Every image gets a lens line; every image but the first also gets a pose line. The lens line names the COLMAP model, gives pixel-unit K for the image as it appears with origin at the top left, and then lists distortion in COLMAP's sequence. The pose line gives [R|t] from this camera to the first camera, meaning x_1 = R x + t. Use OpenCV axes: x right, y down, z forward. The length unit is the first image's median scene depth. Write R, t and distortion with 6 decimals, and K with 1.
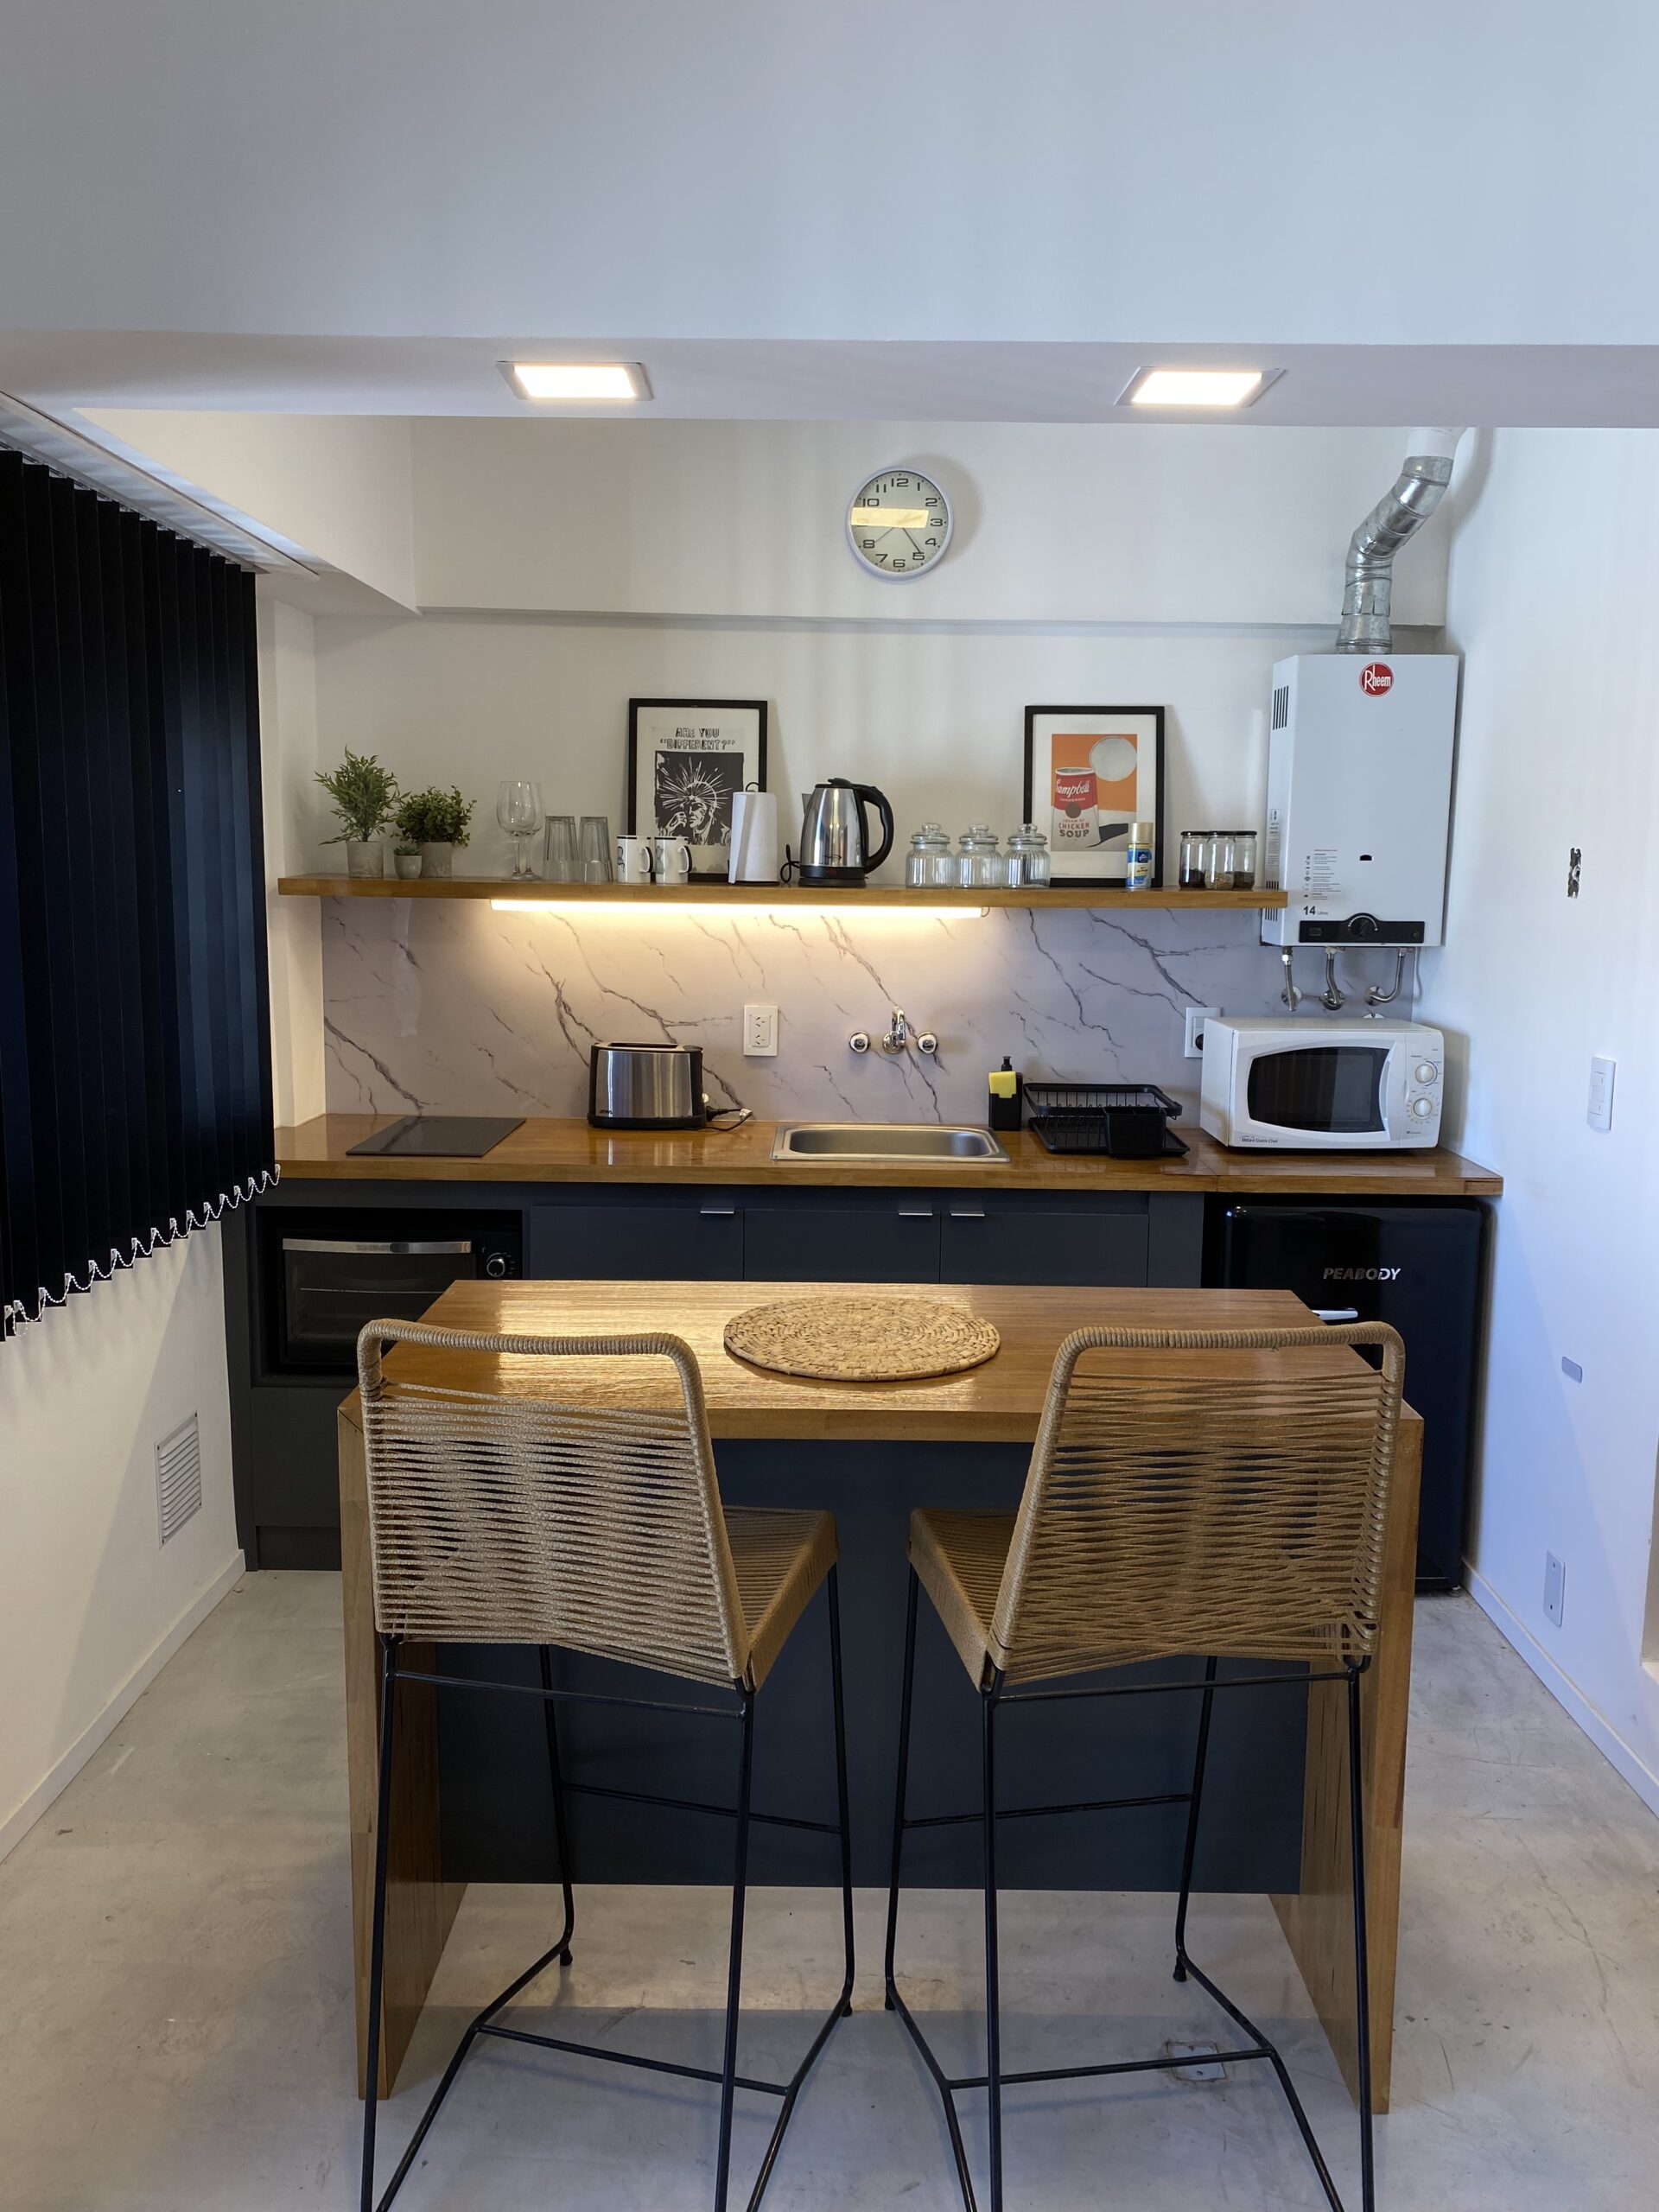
lens RADIAL K [[1688.0, 0, 829.5], [0, 1688.0, 1106.0], [0, 0, 1]] dist [0.062344, -0.004213]
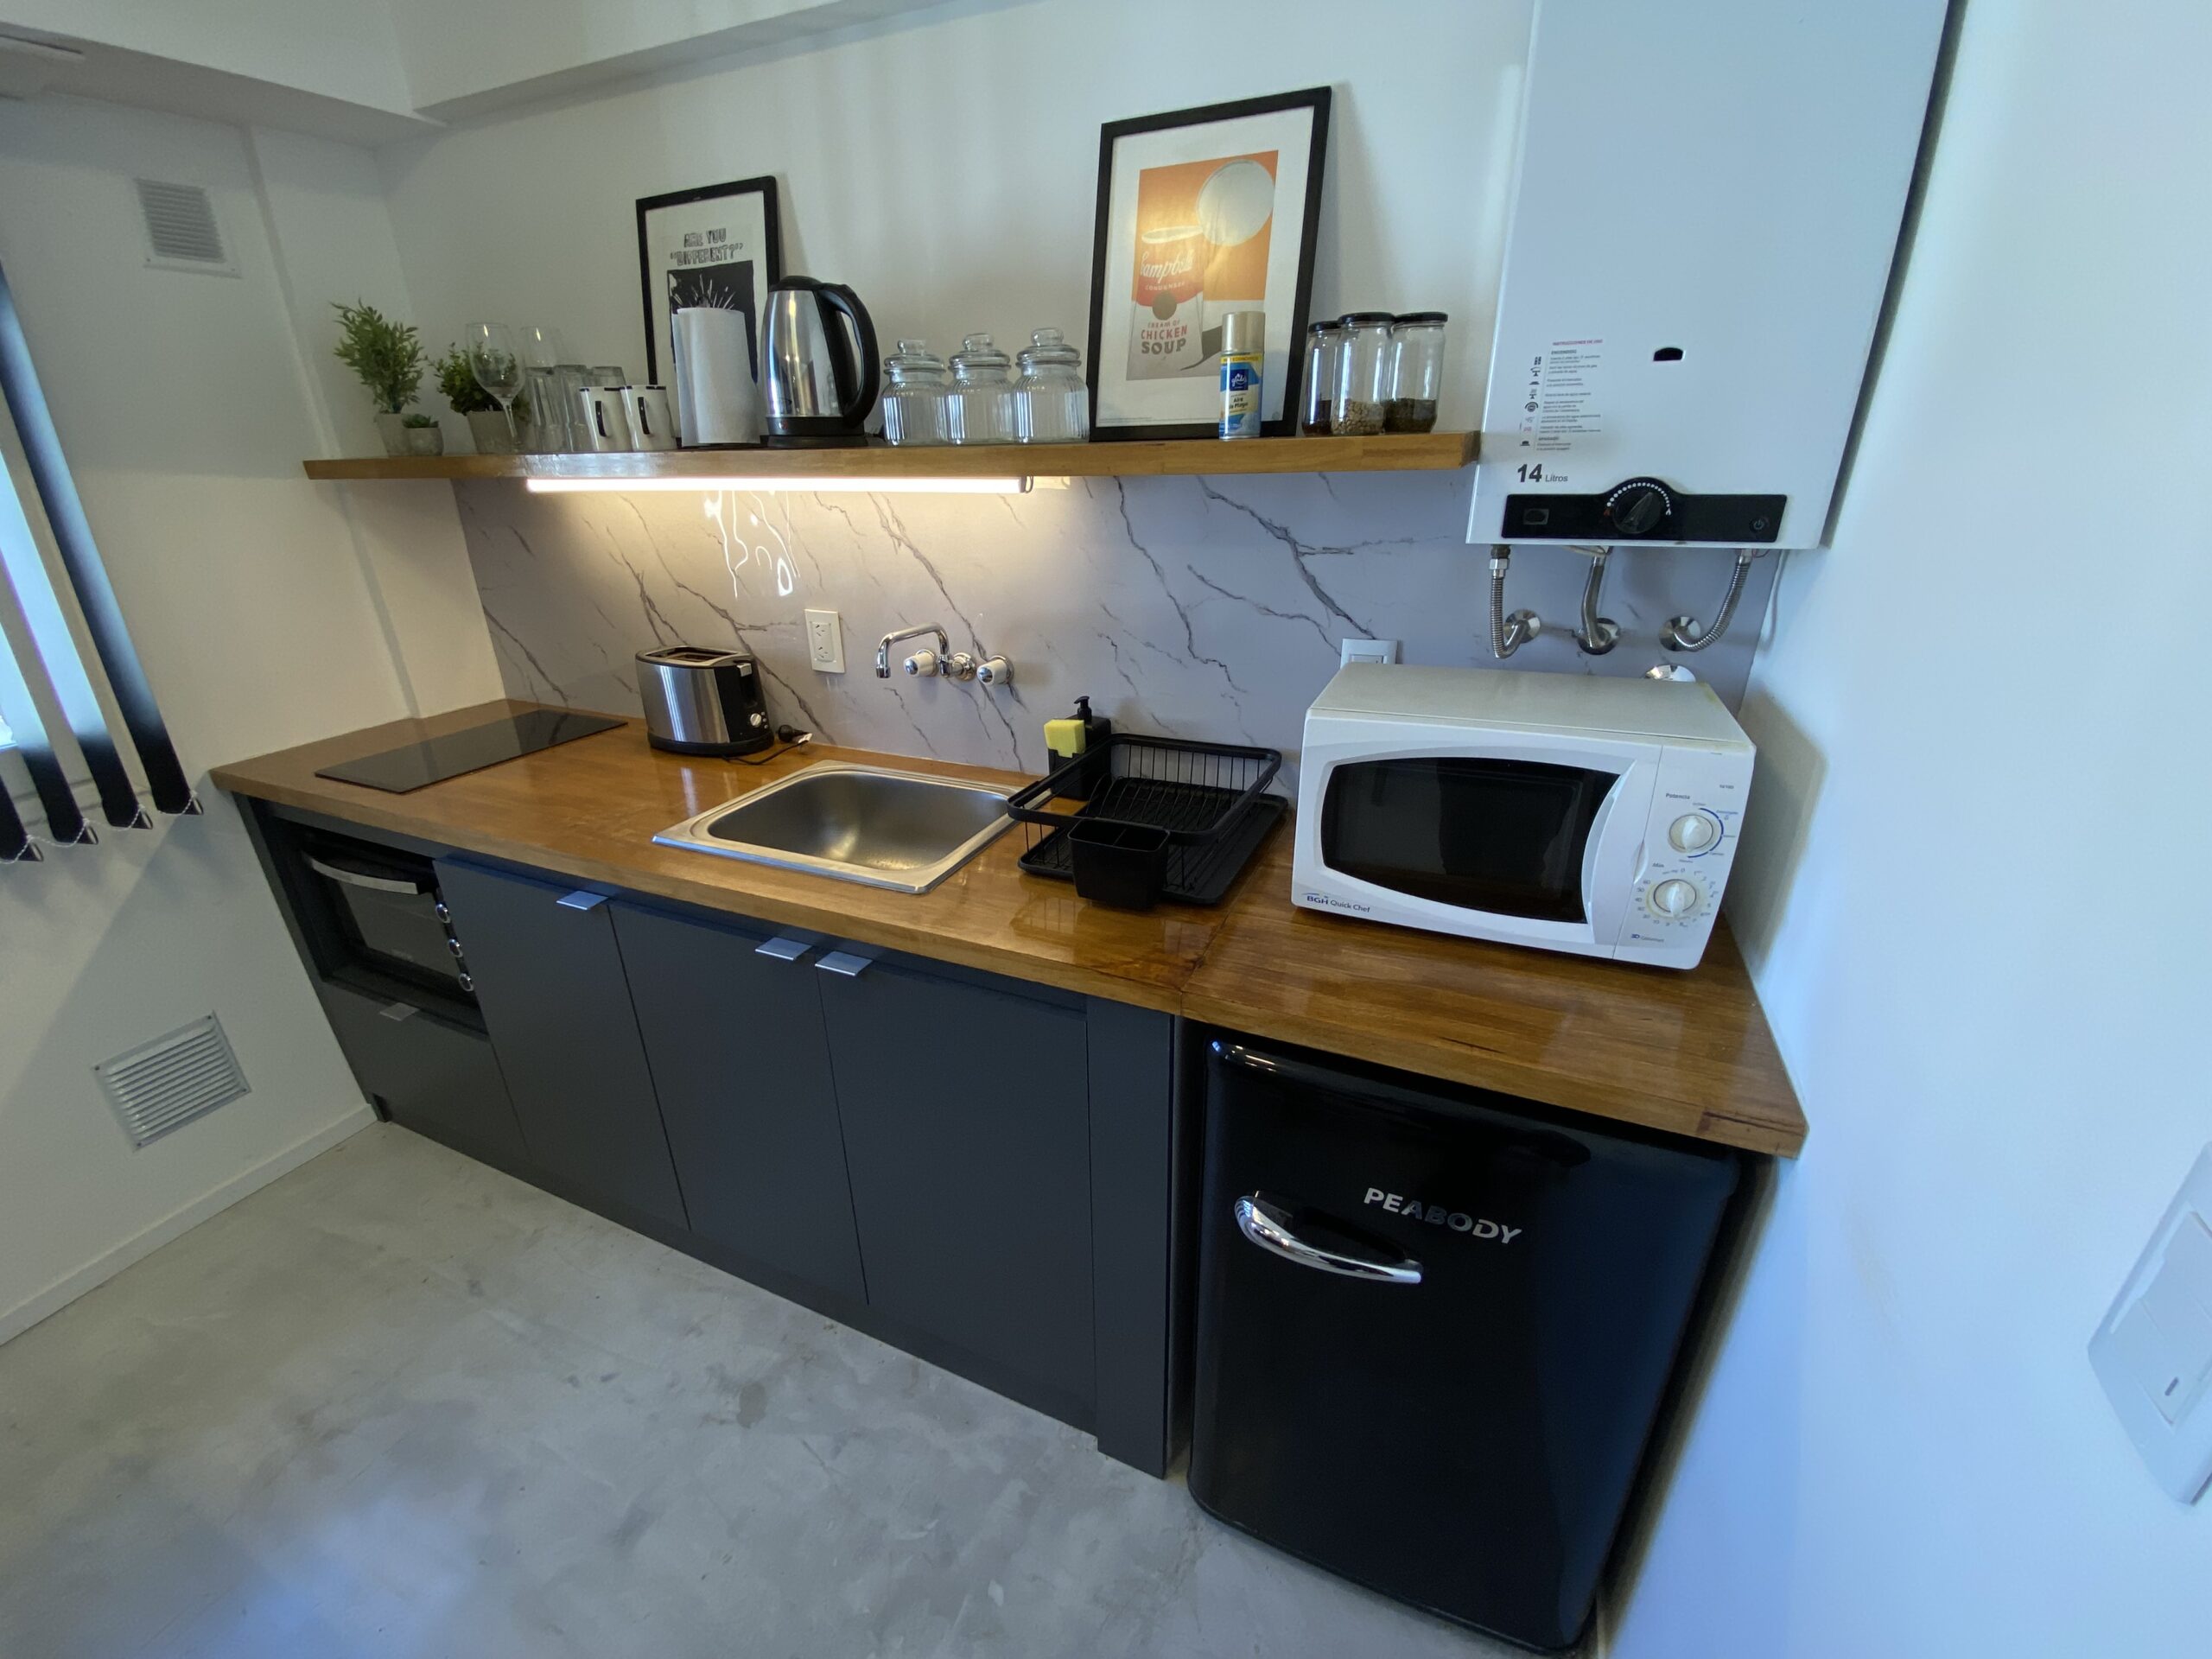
lens RADIAL K [[905.5, 0, 1092.6], [0, 905.5, 840.6], [0, 0, 1]] dist [0.013137, -0.017775]
pose [[0.914110, 0.135536, -0.382144, 0.274388], [-0.035752, 0.965749, 0.257004, -0.071474], [0.403888, -0.221267, 0.887646, 0.658256]]
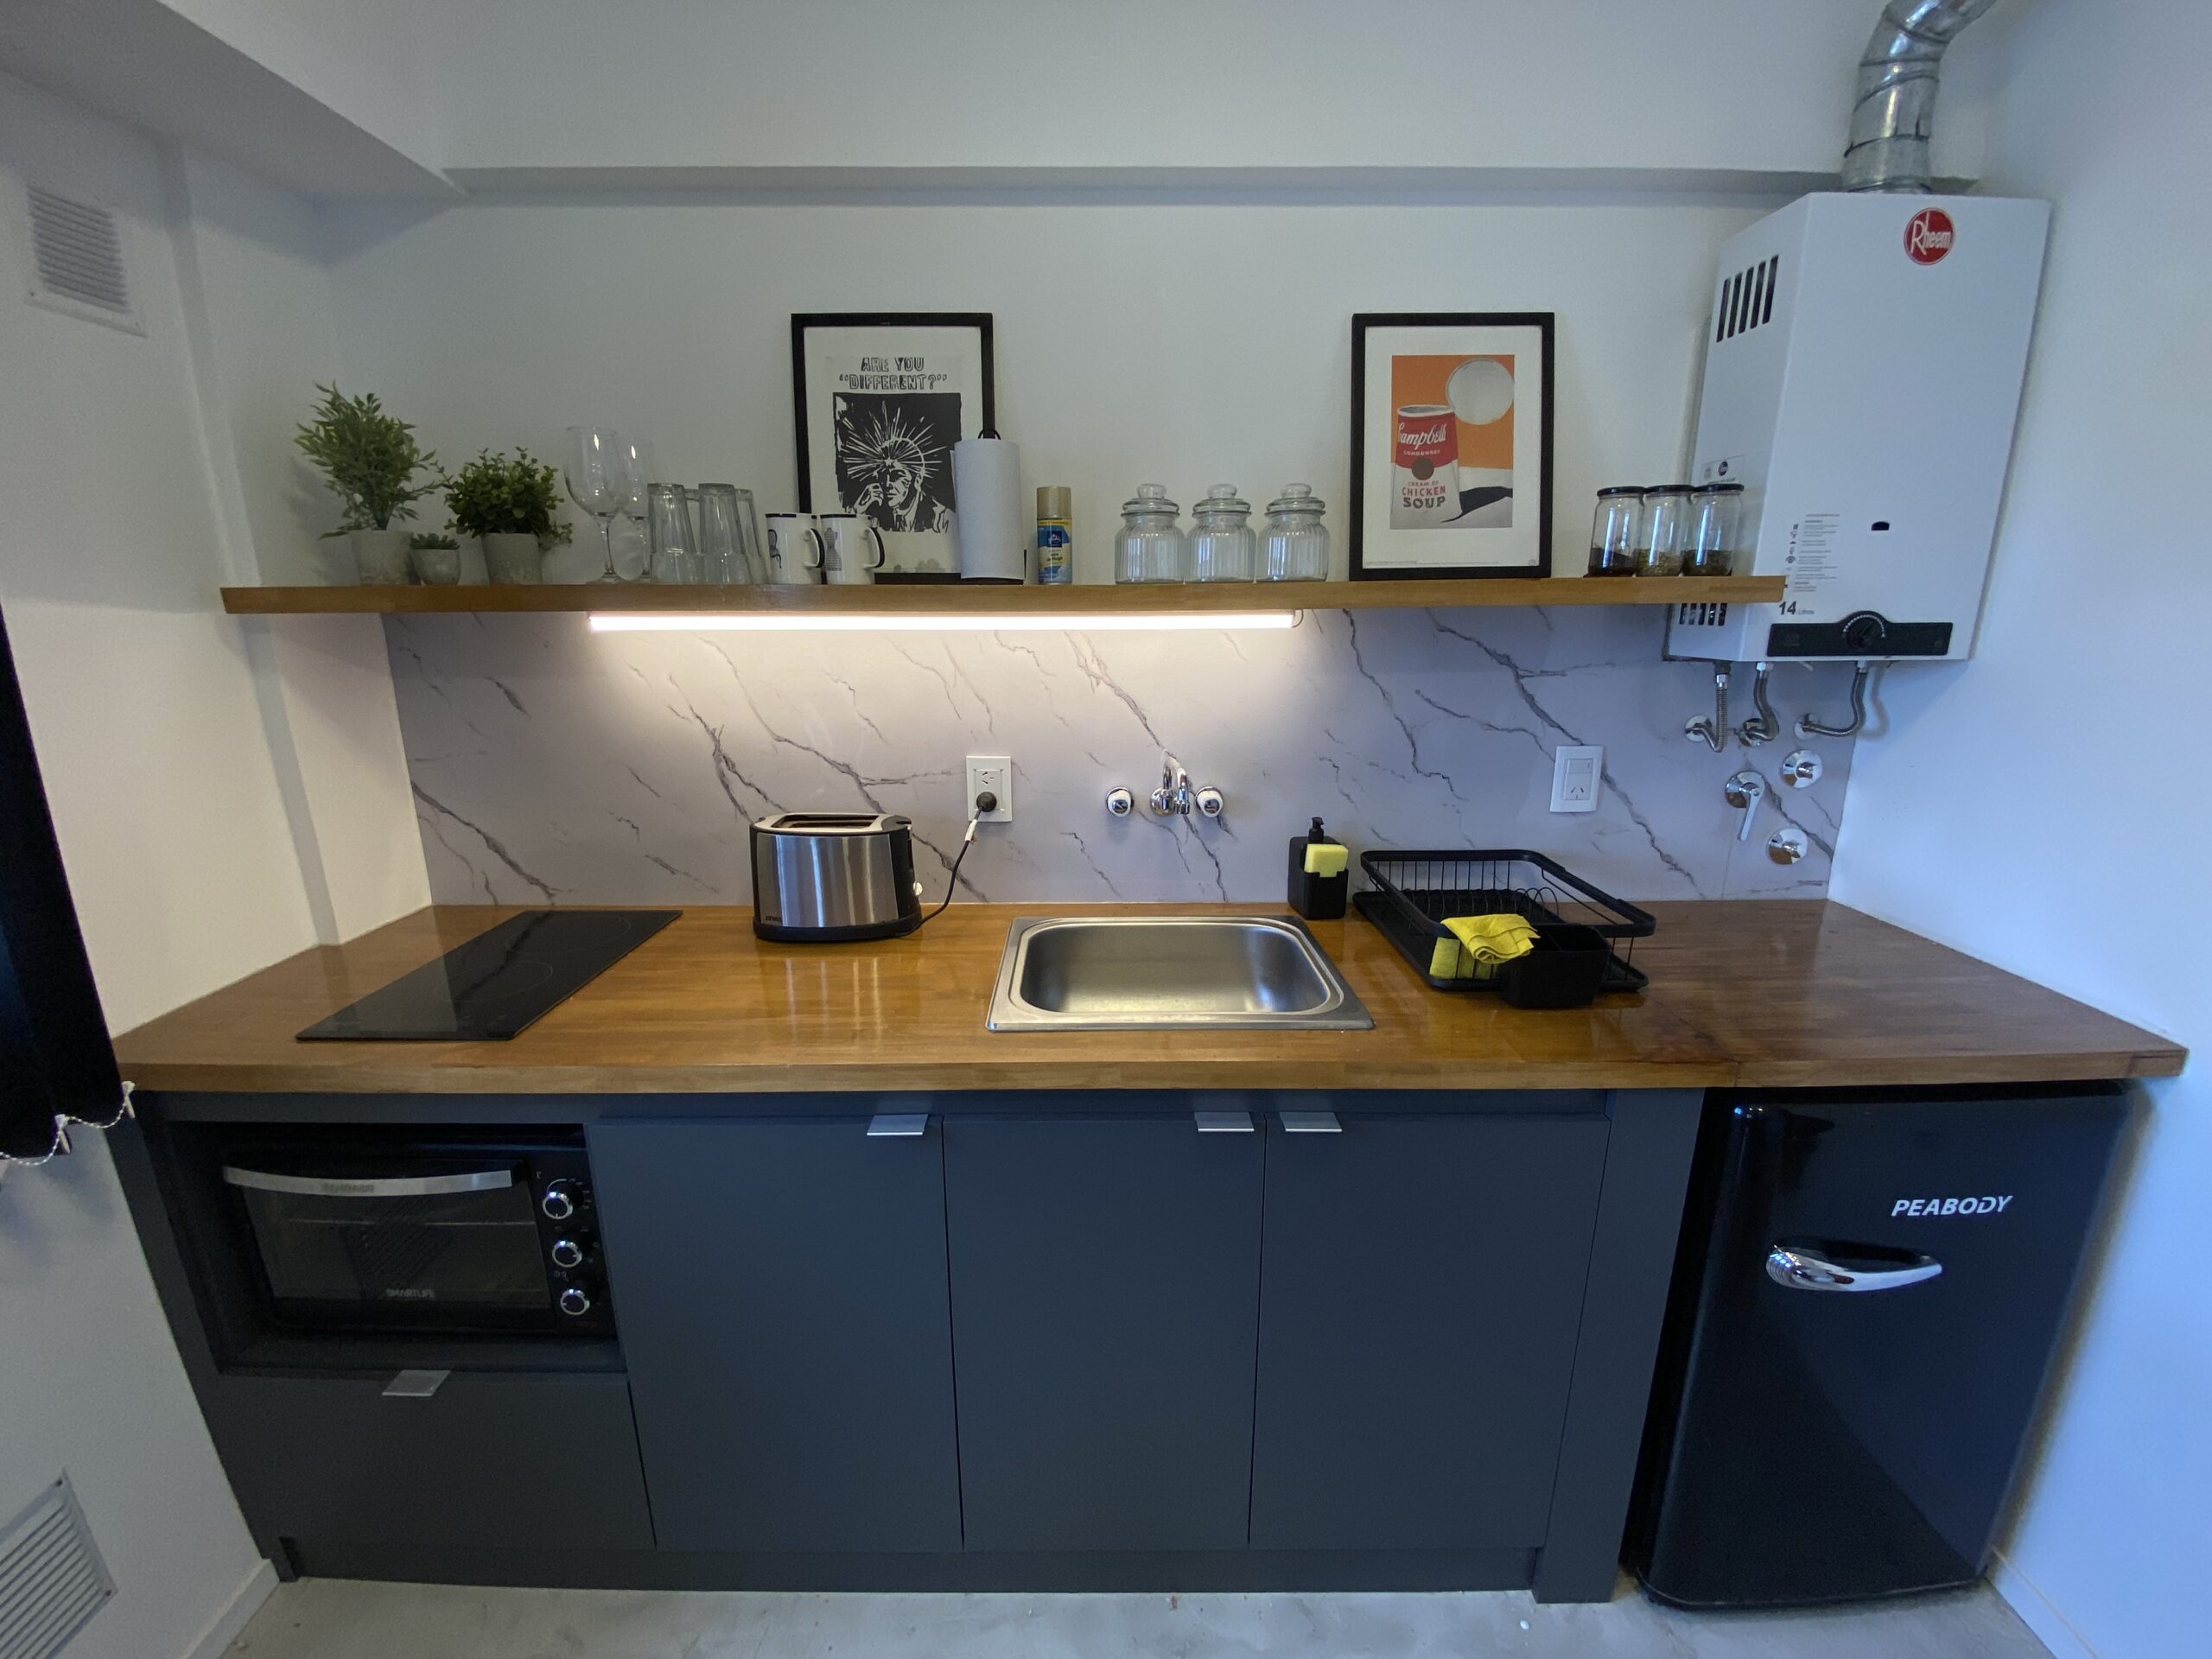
lens RADIAL K [[889.0, 0, 1094.7], [0, 889.0, 834.5], [0, 0, 1]] dist [0.010075, -0.015455]
pose [[0.999765, -0.021136, 0.004848, 0.004521], [0.020531, 0.994550, 0.102221, -0.065782], [-0.006982, -0.102097, 0.994750, 0.625717]]
